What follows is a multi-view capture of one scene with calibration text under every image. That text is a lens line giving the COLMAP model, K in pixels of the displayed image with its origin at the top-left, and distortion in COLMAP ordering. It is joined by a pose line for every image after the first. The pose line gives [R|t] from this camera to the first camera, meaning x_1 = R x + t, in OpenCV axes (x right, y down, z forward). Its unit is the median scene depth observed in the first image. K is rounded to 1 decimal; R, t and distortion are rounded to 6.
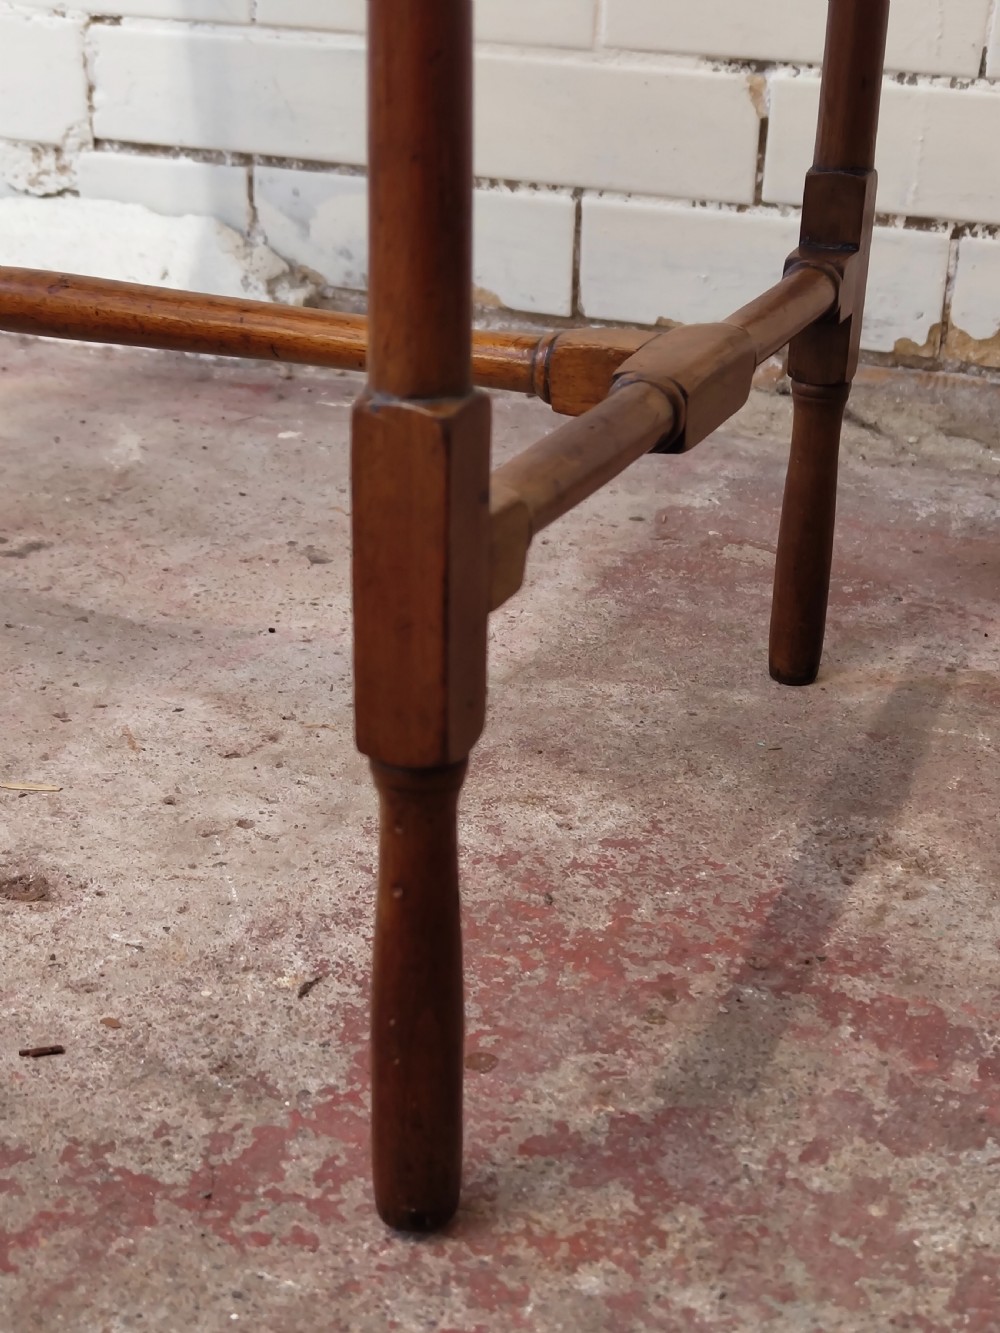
lens RADIAL K [[1853.8, 0, 501.6], [0, 1853.8, 710.7], [0, 0, 1]] dist [0.035804, 0.000000]
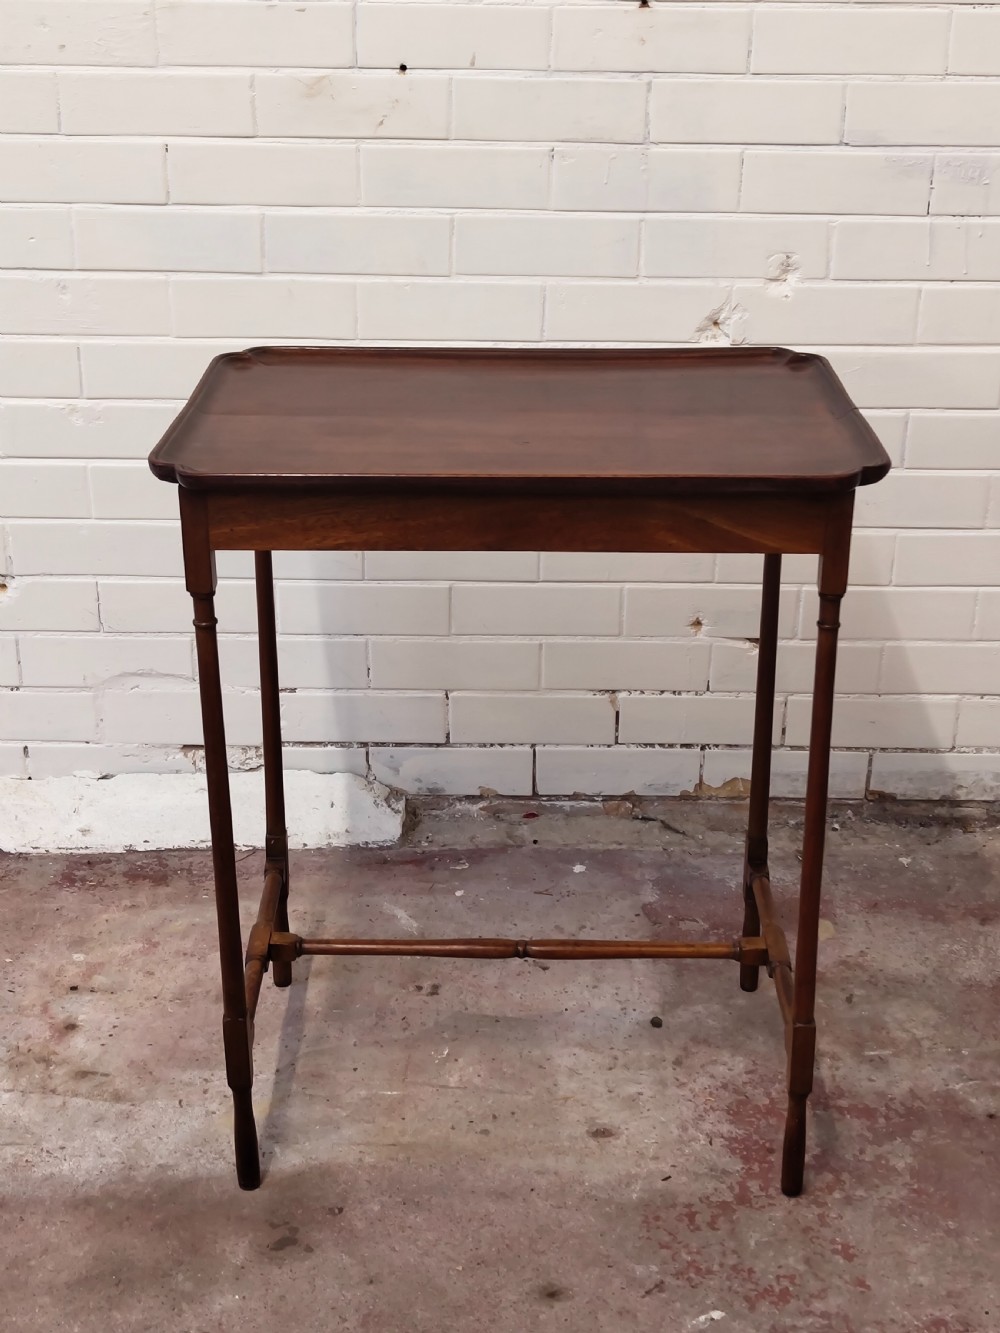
lens RADIAL K [[1853.8, 0, 509.0], [0, 1853.8, 679.7], [0, 0, 1]] dist [0.035804, 0.000000]
pose [[0.924695, -0.172215, 0.339530, -0.954145], [0.173502, 0.984468, 0.026814, -0.555859], [-0.338874, 0.034114, 0.940213, -1.410063]]
